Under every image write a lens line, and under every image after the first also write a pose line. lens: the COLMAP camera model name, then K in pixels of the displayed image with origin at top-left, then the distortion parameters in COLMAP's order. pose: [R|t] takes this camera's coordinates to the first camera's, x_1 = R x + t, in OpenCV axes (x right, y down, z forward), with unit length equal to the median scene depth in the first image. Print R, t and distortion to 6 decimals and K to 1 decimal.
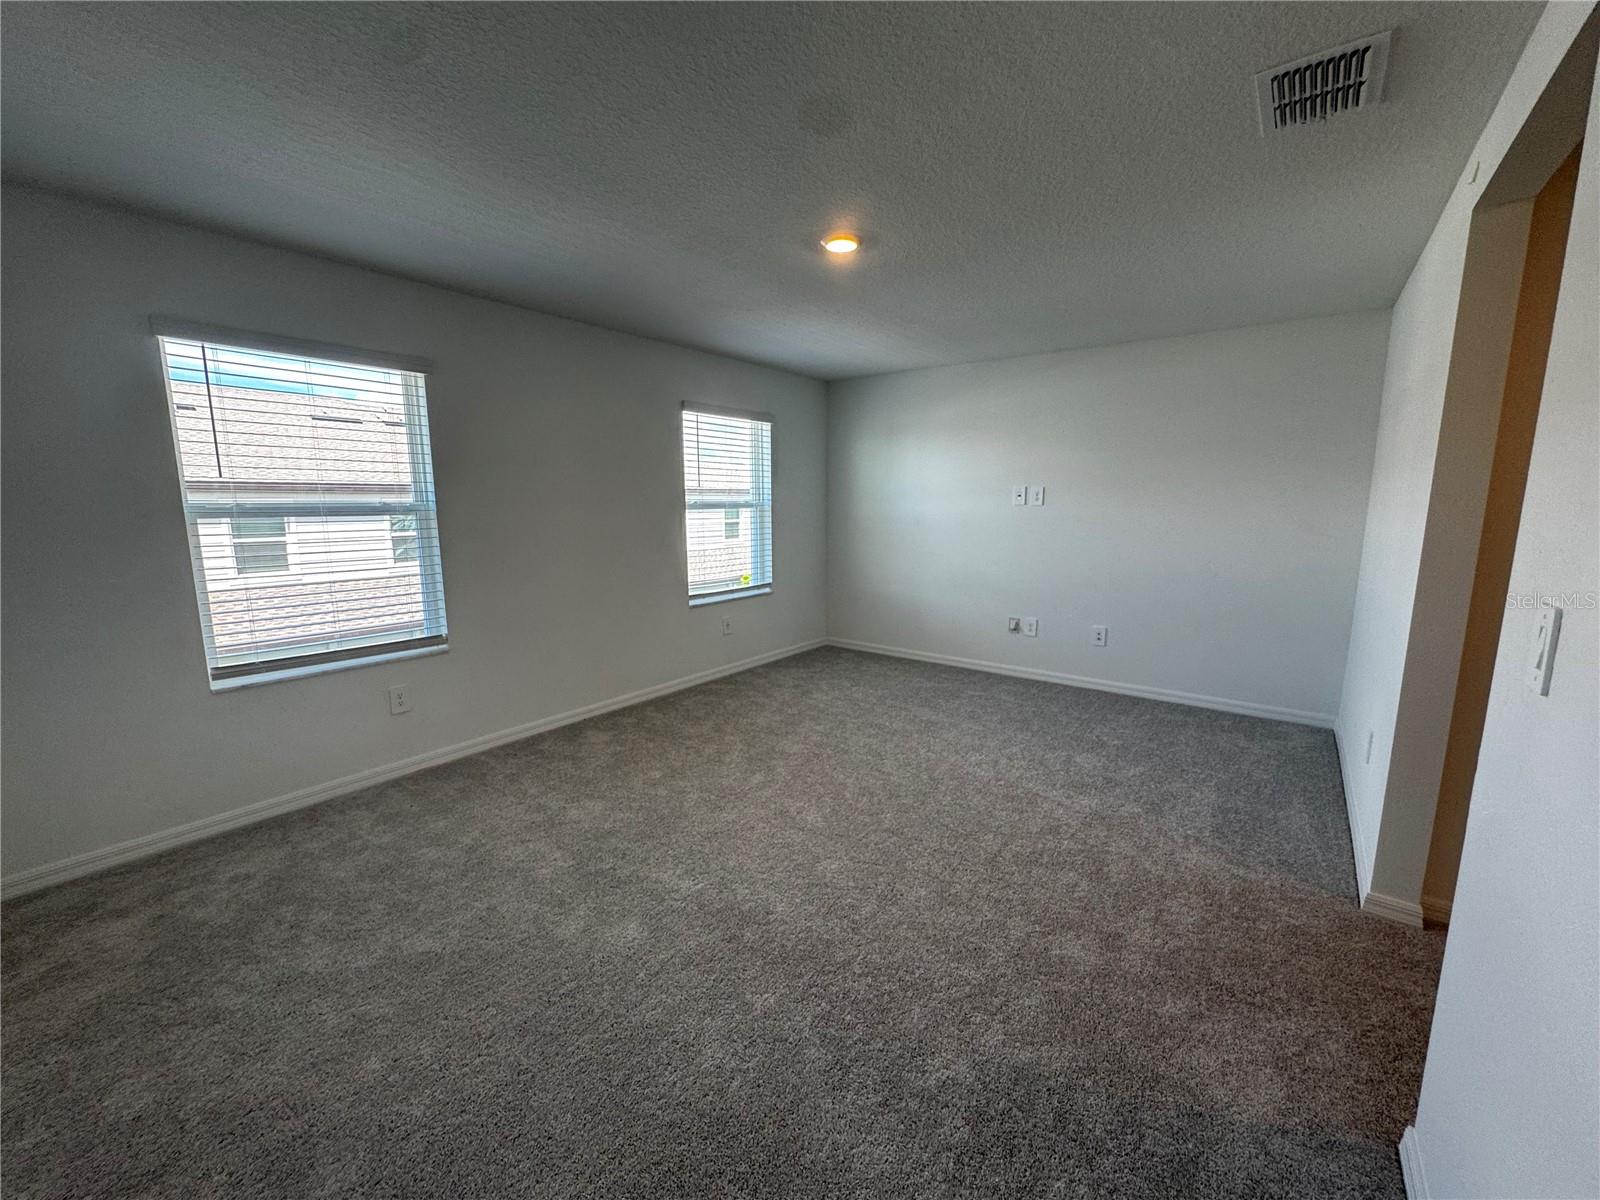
lens RADIAL K [[639.9, 0, 800.0], [0, 639.9, 600.0], [0, 0, 1]] dist [-0.002394, 0.000196]
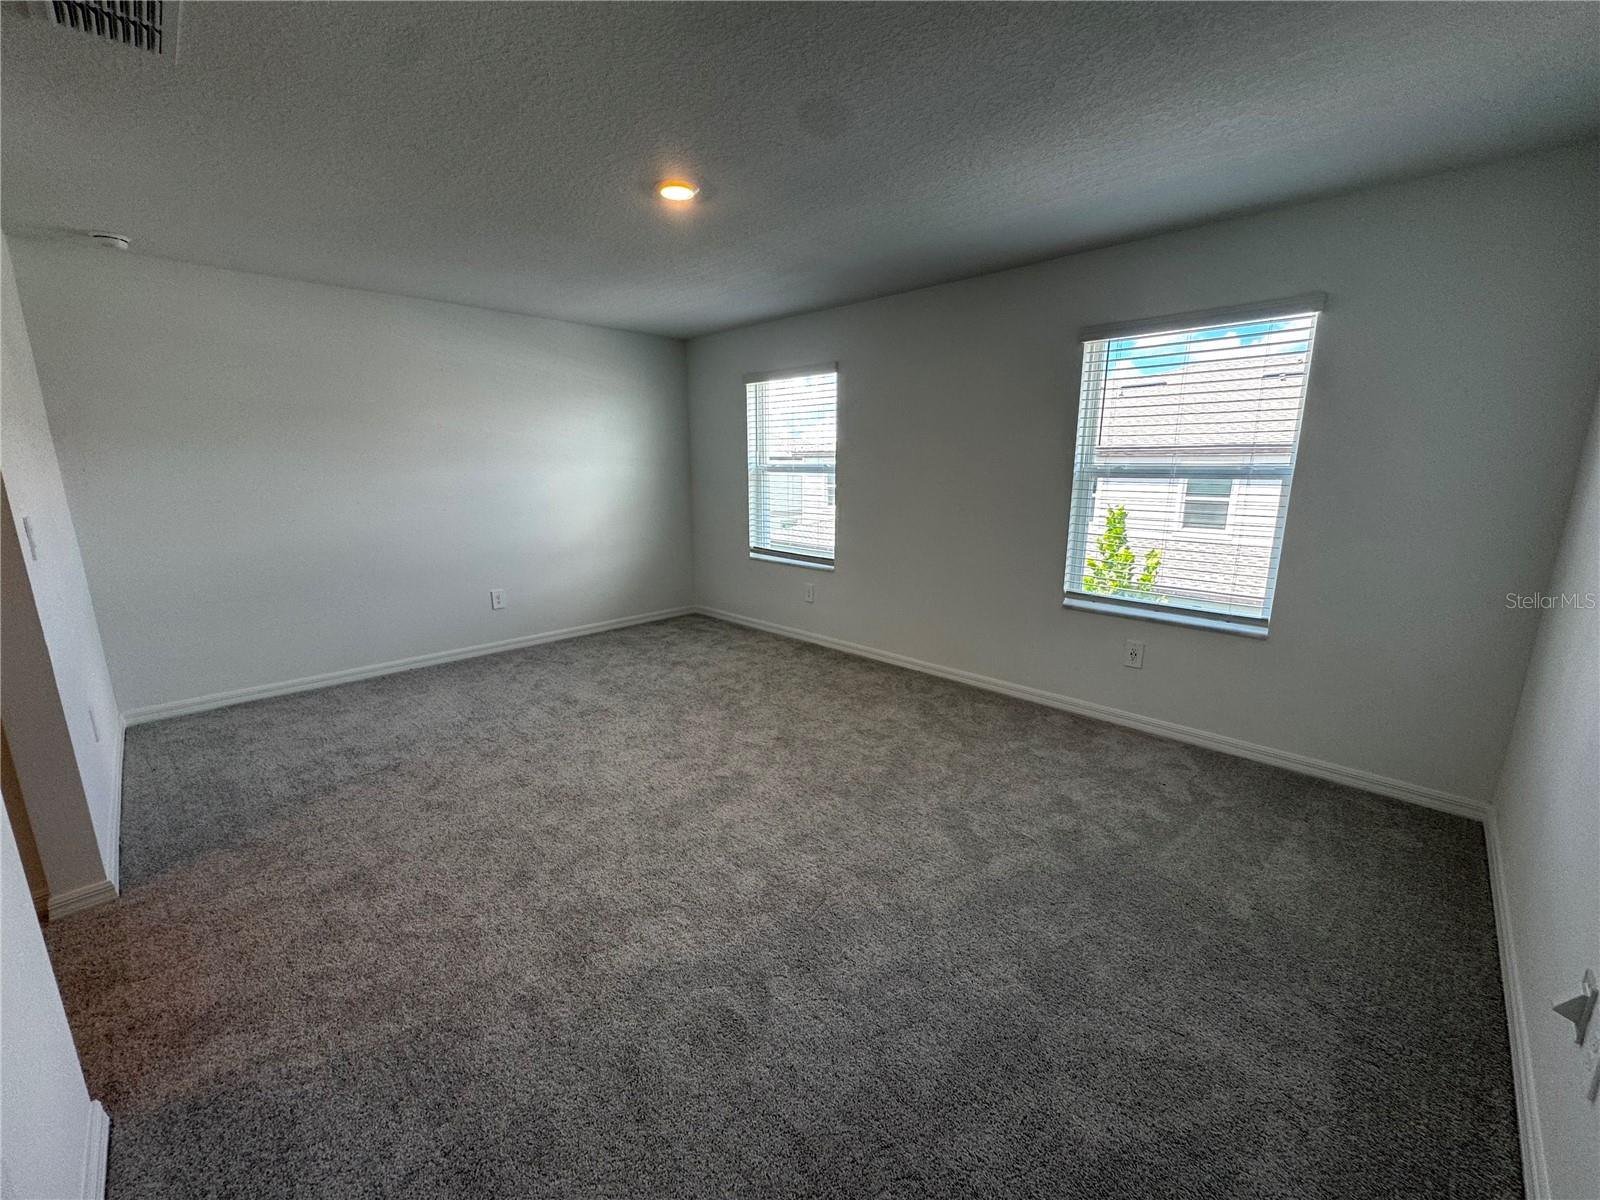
lens RADIAL K [[638.4, 0, 800.0], [0, 638.4, 600.0], [0, 0, 1]] dist [-0.000140, -0.000091]
pose [[-0.119183, 0.210497, -0.970302, 0.608669], [-0.154255, 0.961476, 0.227530, -0.121826], [0.980816, 0.176792, -0.082121, 0.764203]]
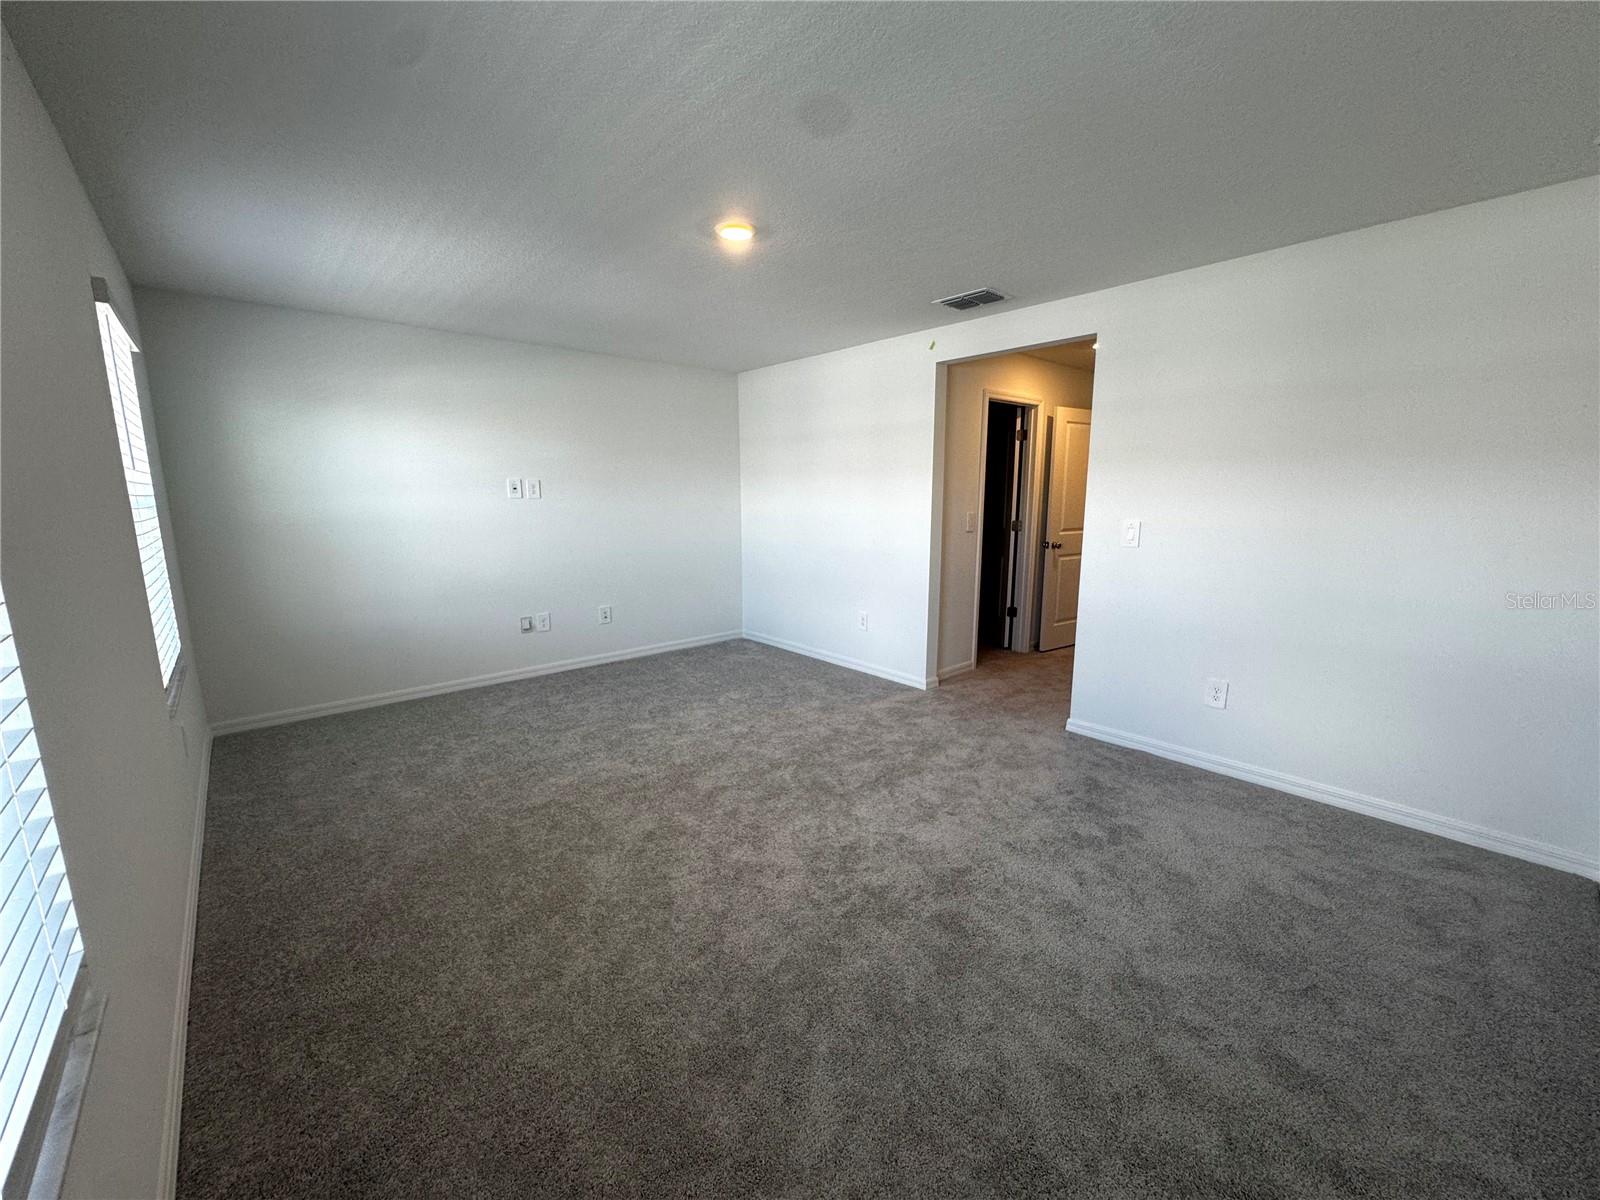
lens RADIAL K [[654.2, 0, 800.0], [0, 654.2, 600.0], [0, 0, 1]] dist [0.022765, 0.000025]
pose [[0.199371, -0.170128, 0.965043, -0.563384], [0.155501, 0.977828, 0.140256, -0.075972], [-0.967508, 0.122102, 0.221405, 0.415672]]
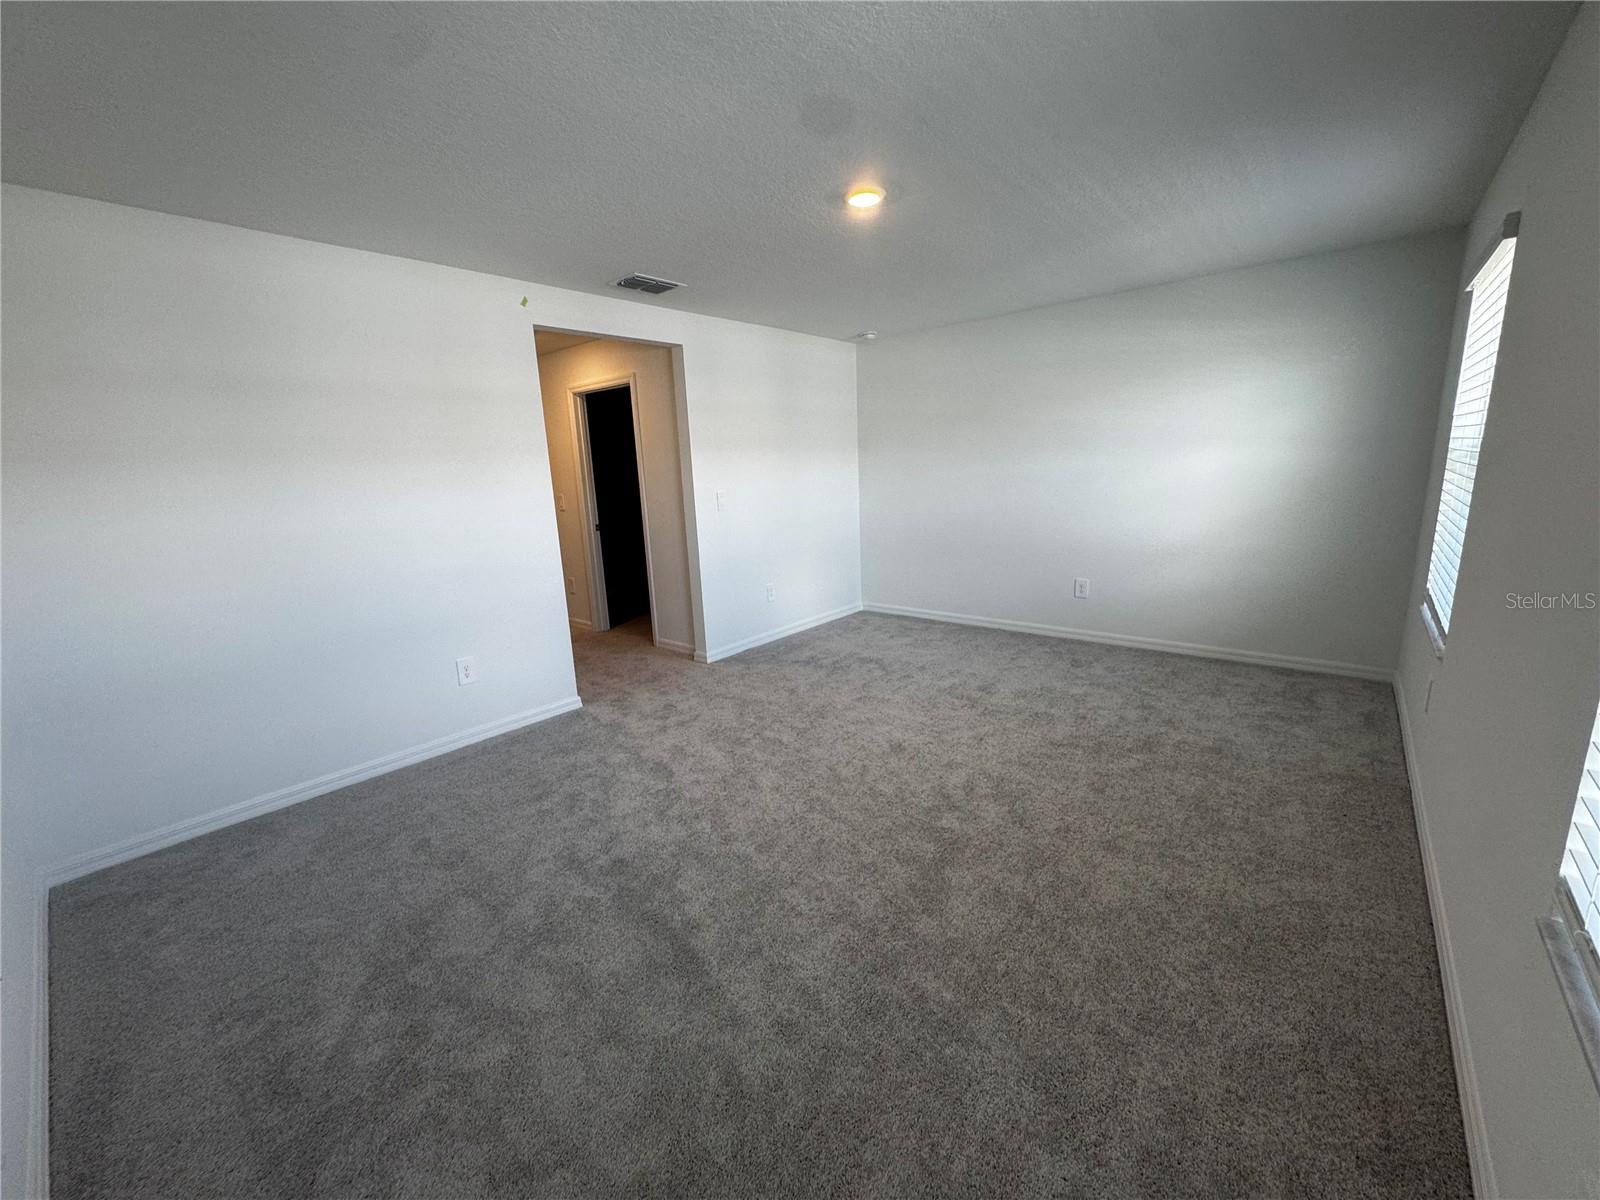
lens RADIAL K [[654.2, 0, 800.0], [0, 654.2, 600.0], [0, 0, 1]] dist [0.022765, 0.000025]
pose [[-0.998107, 0.036138, 0.049757, 0.079419], [0.051633, 0.931958, 0.358871, -0.202489], [-0.033402, 0.360761, -0.932060, 1.216367]]
